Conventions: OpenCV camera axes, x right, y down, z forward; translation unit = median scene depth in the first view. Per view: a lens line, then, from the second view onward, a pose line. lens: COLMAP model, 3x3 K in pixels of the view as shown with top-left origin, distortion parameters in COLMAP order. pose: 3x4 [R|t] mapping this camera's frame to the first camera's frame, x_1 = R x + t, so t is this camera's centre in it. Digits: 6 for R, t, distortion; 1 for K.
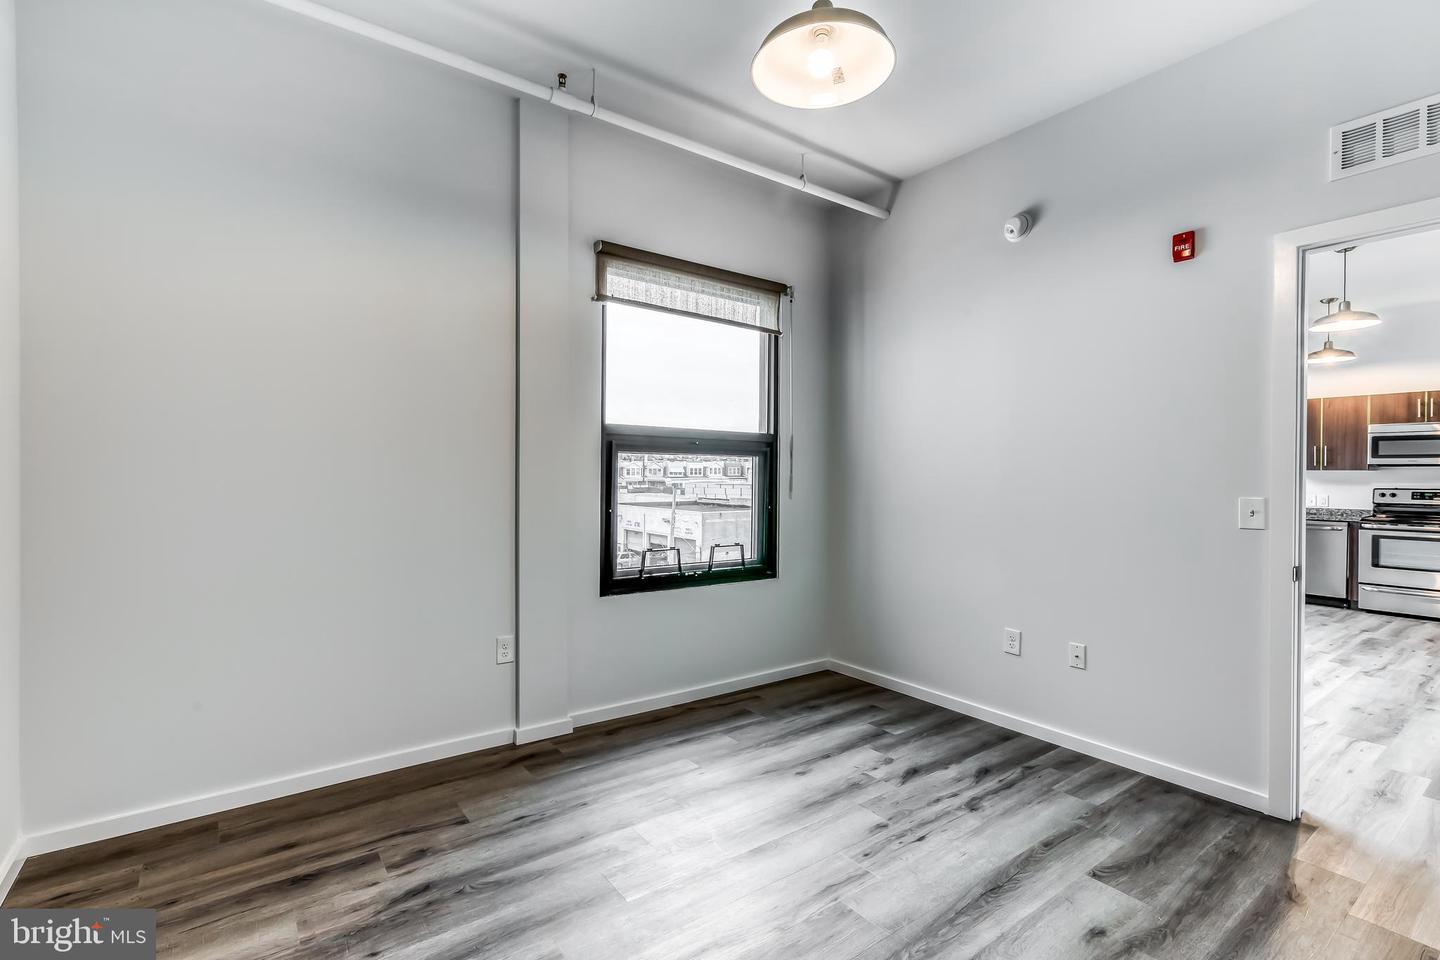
lens RADIAL K [[647.2, 0, 712.0], [0, 647.2, 466.7], [0, 0, 1]] dist [0.001574, 0.000008]
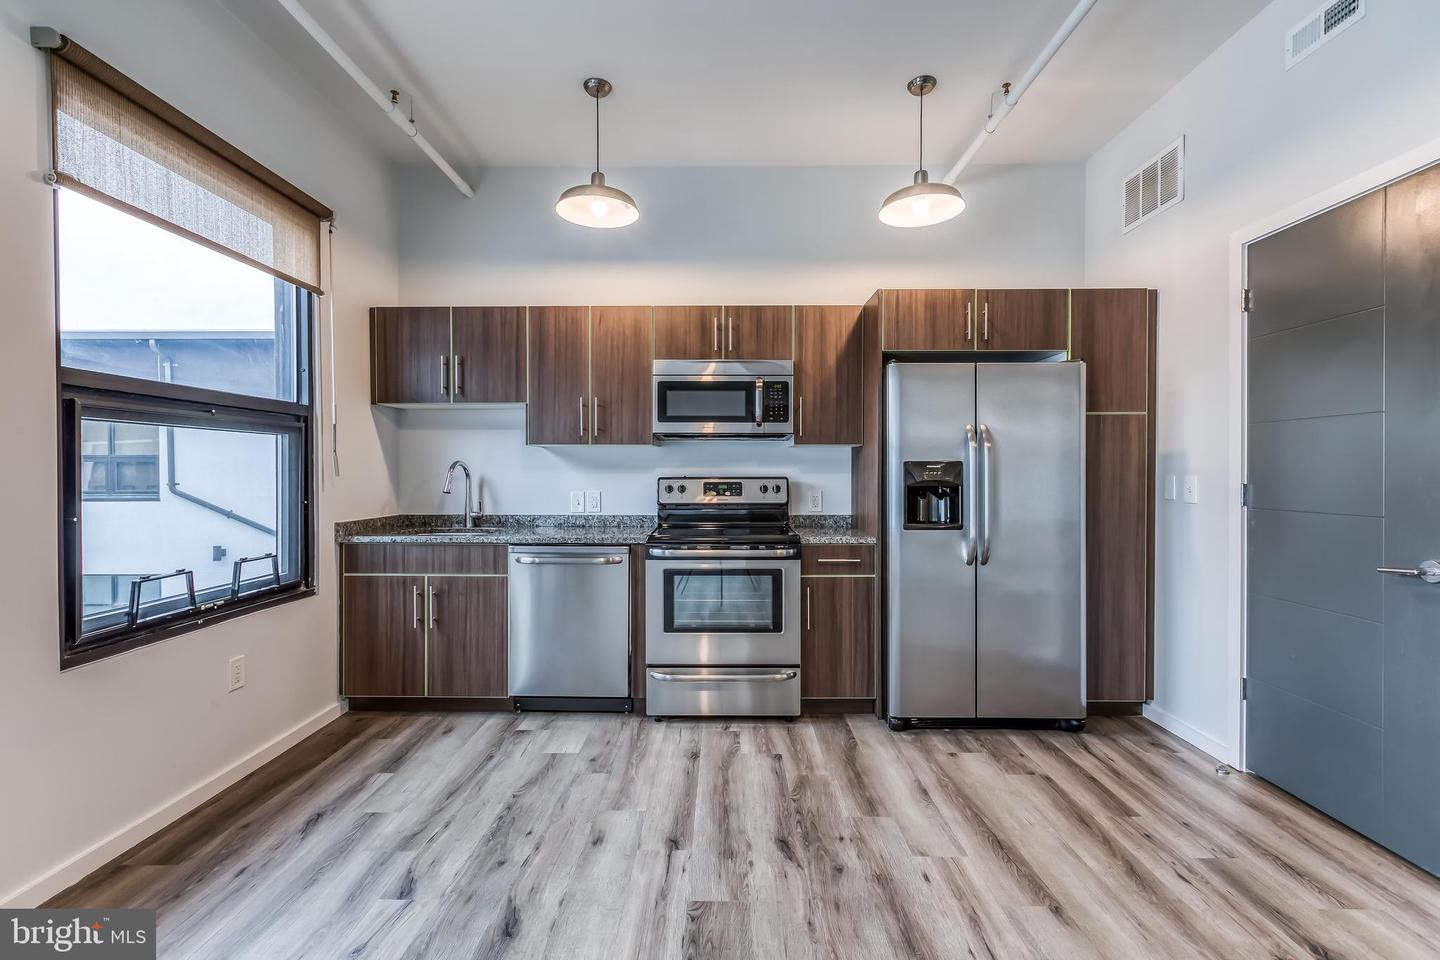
lens RADIAL K [[647.5, 0, 709.2], [0, 647.5, 476.8], [0, 0, 1]] dist [0.002476, 0.000185]
pose [[0.599015, -0.016168, 0.800574, 0.613821], [-0.000200, 0.999793, 0.020341, 0.021875], [-0.800738, -0.012345, 0.598888, 0.646119]]
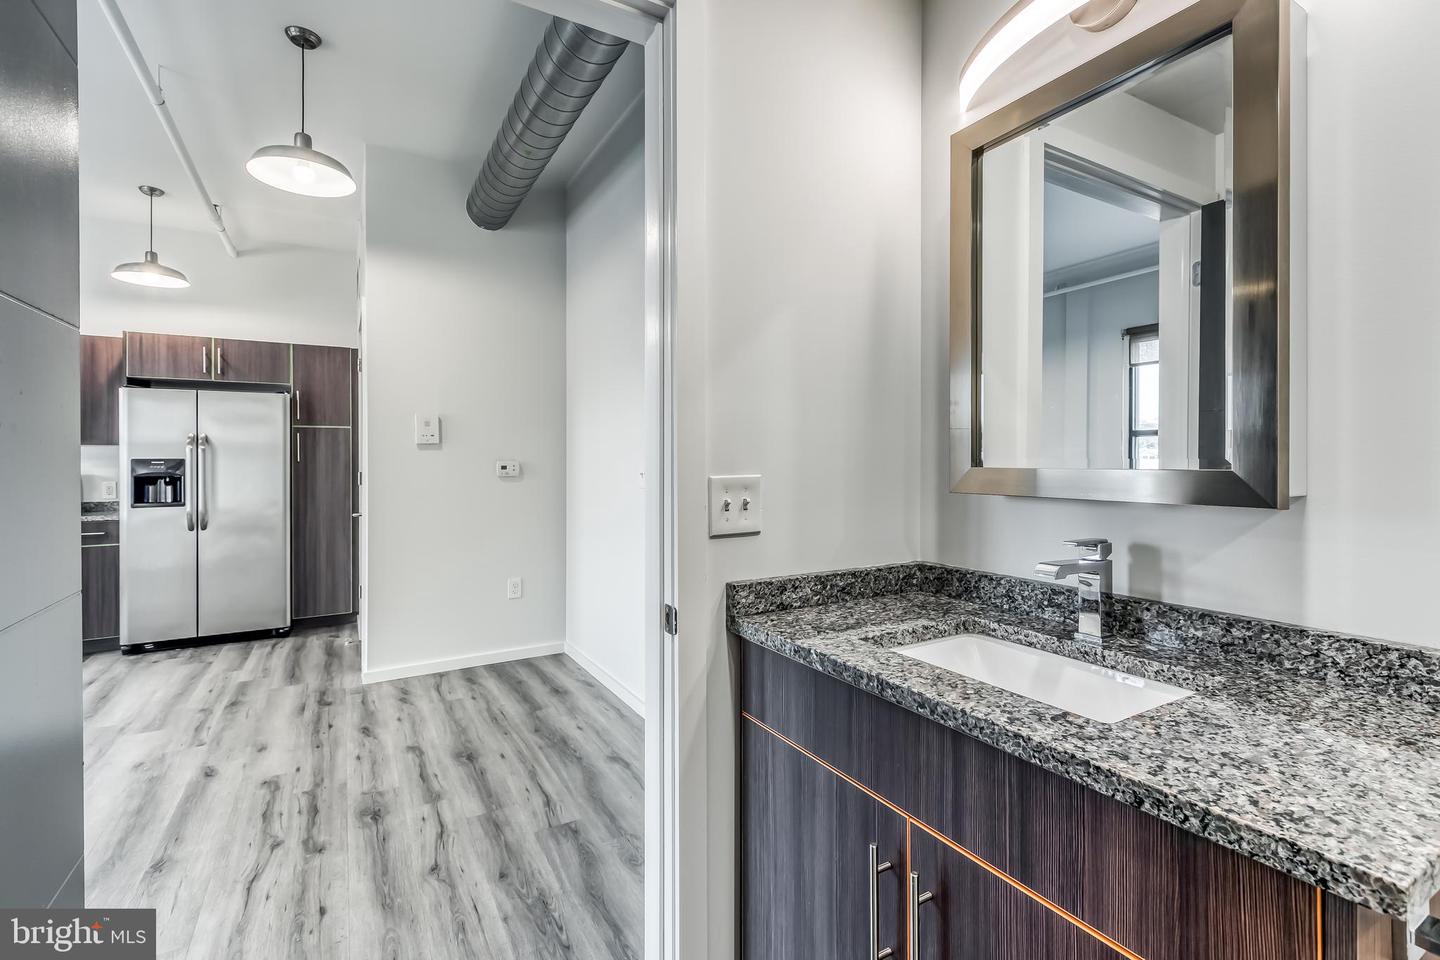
lens RADIAL K [[652.1, 0, 721.3], [0, 652.1, 460.3], [0, 0, 1]] dist [0.002700, 0.000213]
pose [[0.092496, -0.006604, 0.995691, 0.478176], [-0.001991, 0.999975, 0.006817, 0.016350], [-0.995711, -0.002613, 0.092481, 0.166988]]
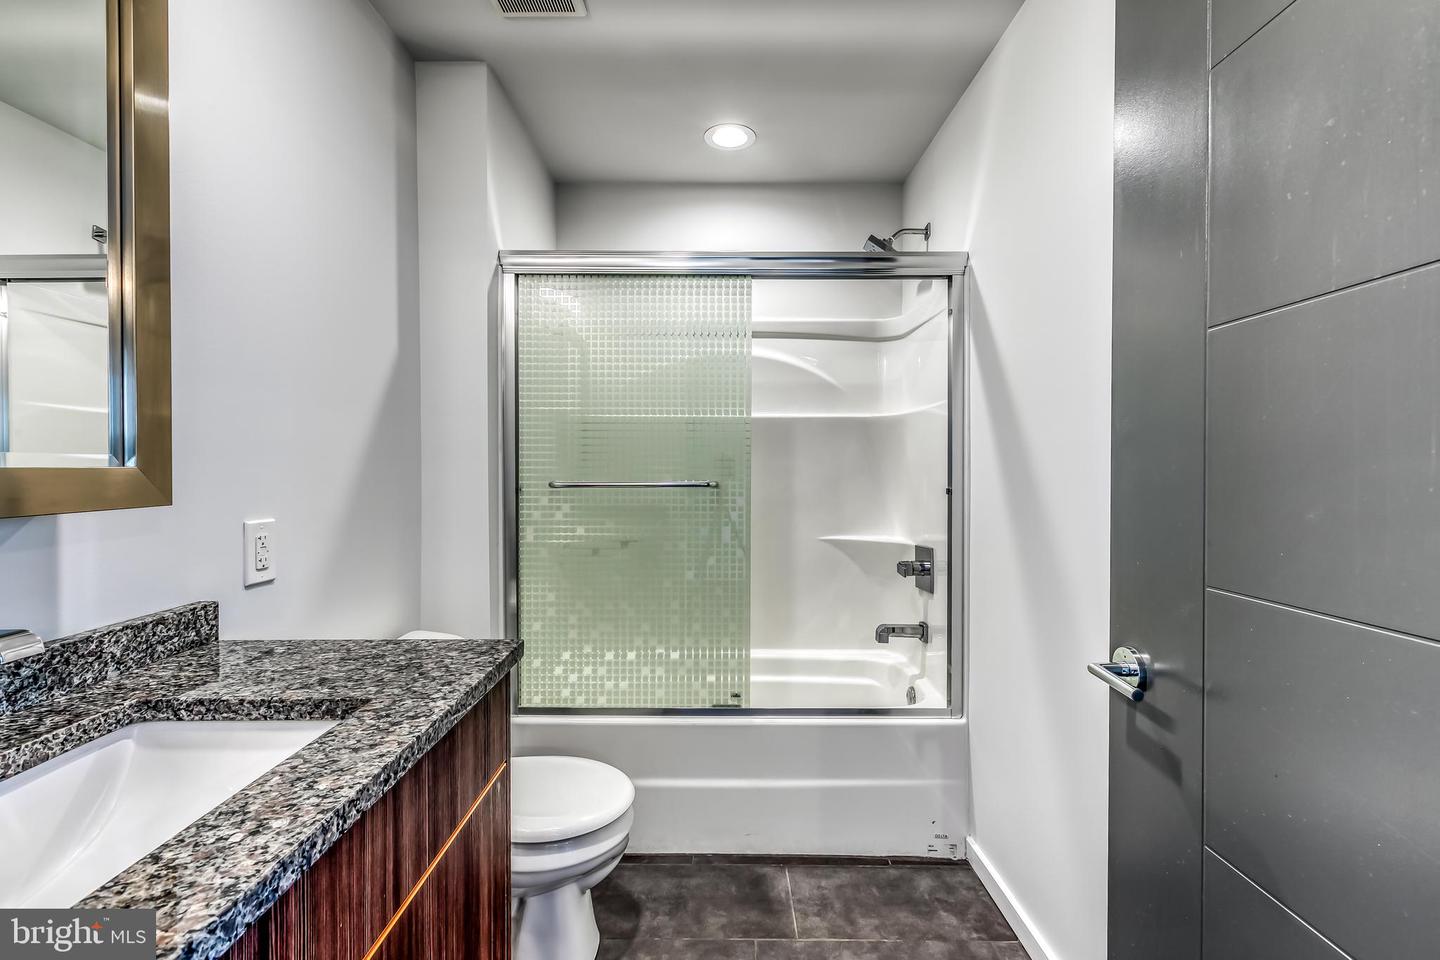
lens RADIAL K [[652.1, 0, 720.3], [0, 652.1, 470.3], [0, 0, 1]] dist [-0.000014, -0.000684]
pose [[-0.576447, 0.001774, -0.817133, 0.675093], [-0.000031, 0.999998, 0.002193, 0.019615], [0.817135, 0.001290, -0.576445, 0.241059]]
